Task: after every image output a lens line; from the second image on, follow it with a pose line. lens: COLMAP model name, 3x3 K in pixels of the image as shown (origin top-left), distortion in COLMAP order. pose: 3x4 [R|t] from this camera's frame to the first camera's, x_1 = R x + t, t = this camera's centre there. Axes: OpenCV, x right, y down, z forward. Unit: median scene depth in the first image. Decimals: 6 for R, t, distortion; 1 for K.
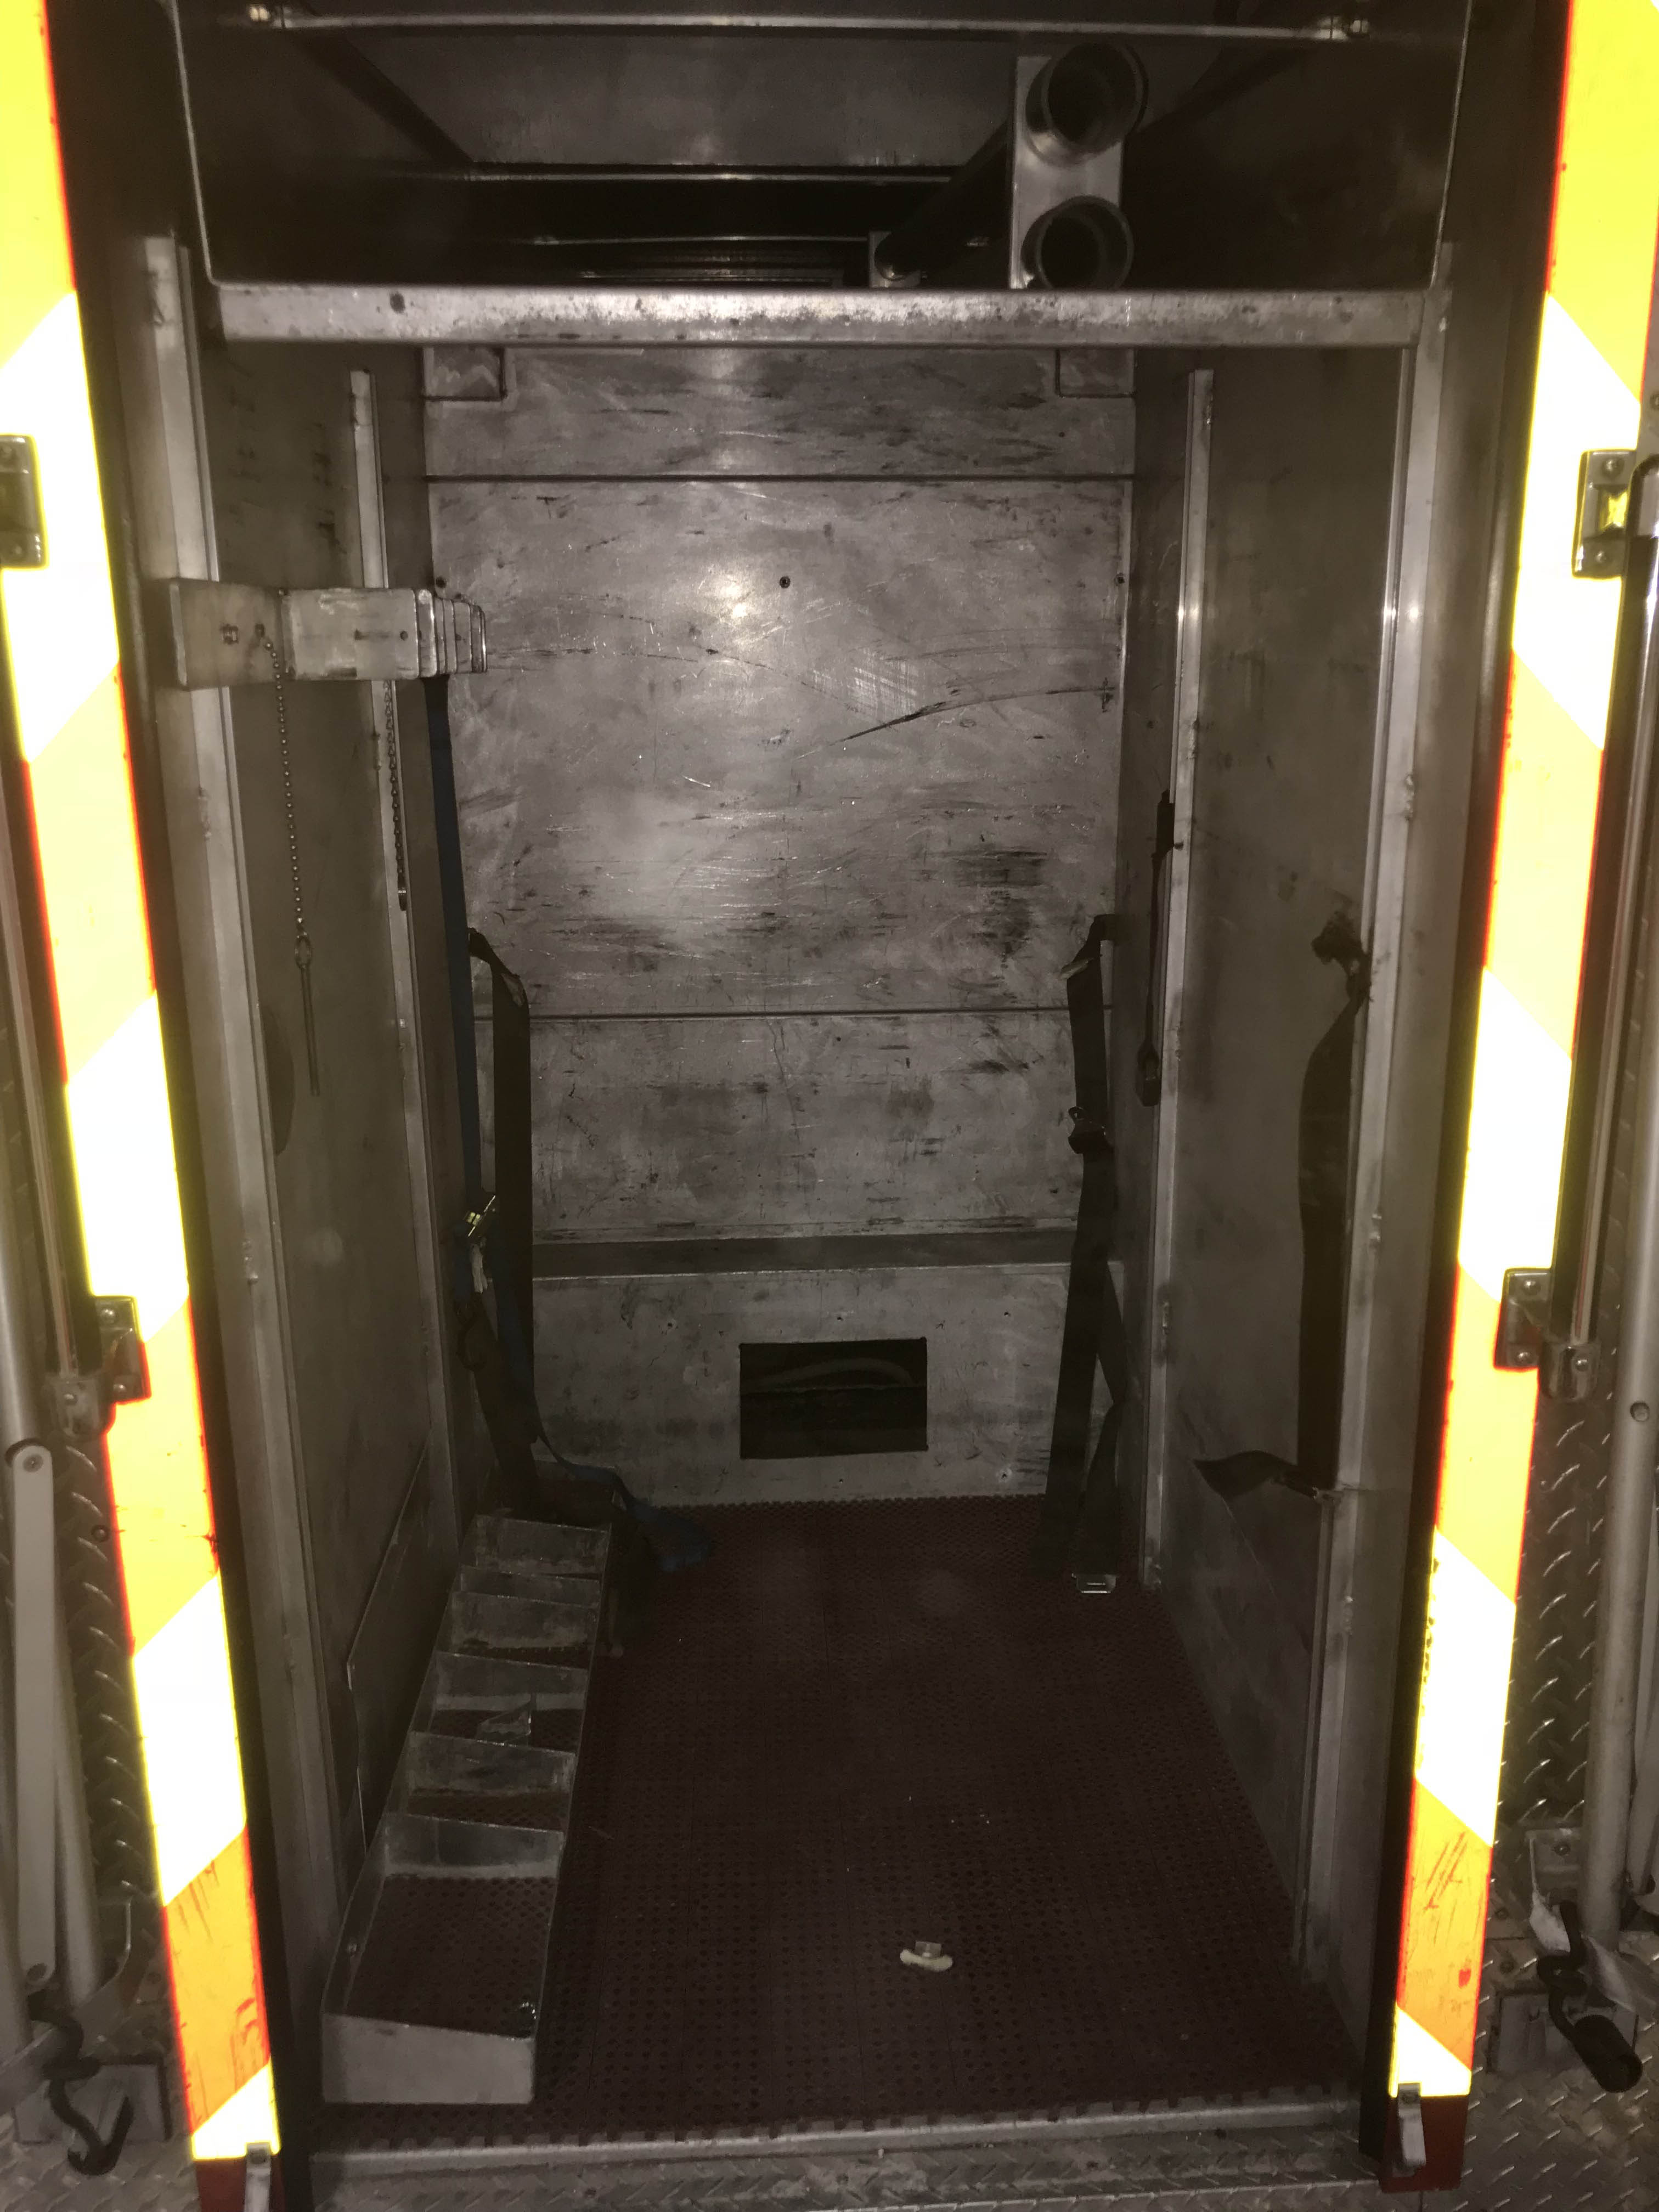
lens RADIAL K [[1826.5, 0, 829.5], [0, 1826.5, 1106.0], [0, 0, 1]] dist [0.002843, -0.004318]
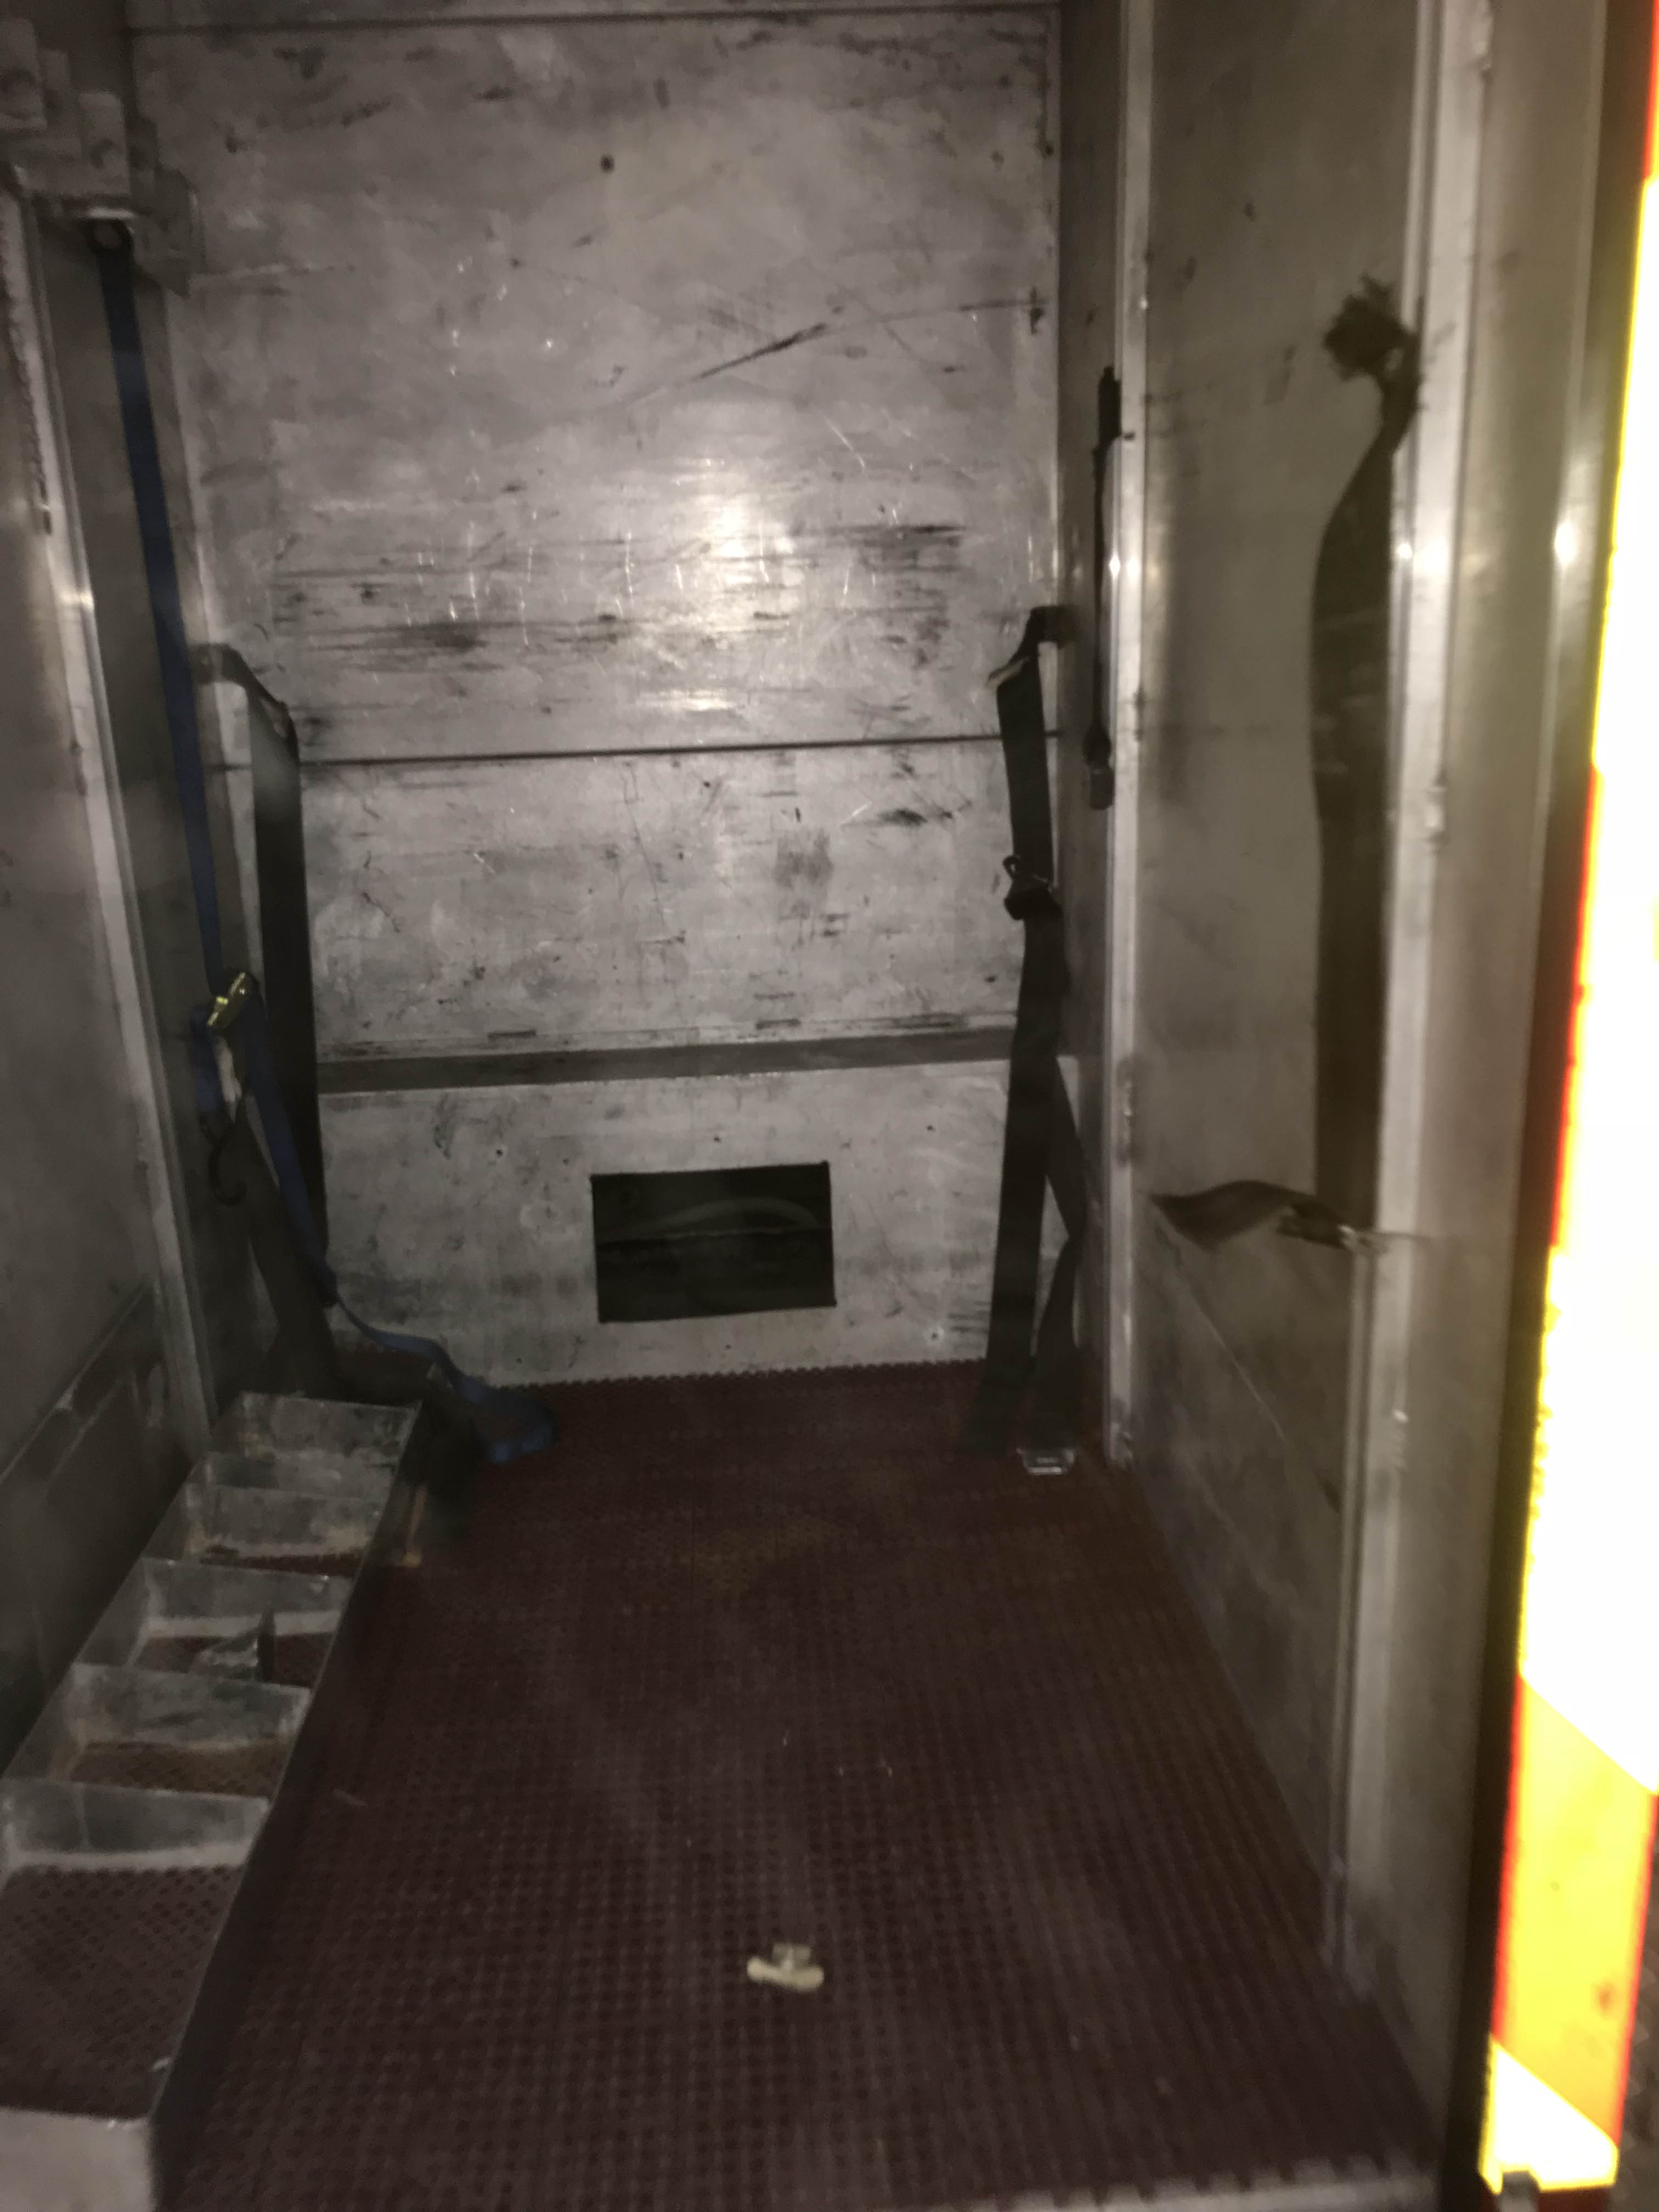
lens RADIAL K [[1811.1, 0, 803.4], [0, 1811.1, 1109.1], [0, 0, 1]] dist [0.007661, 0.005924]
pose [[0.999552, -0.027510, -0.011772, 0.052414], [0.027735, 0.999426, 0.019441, 0.089724], [0.011231, -0.019759, 0.999742, 0.224143]]
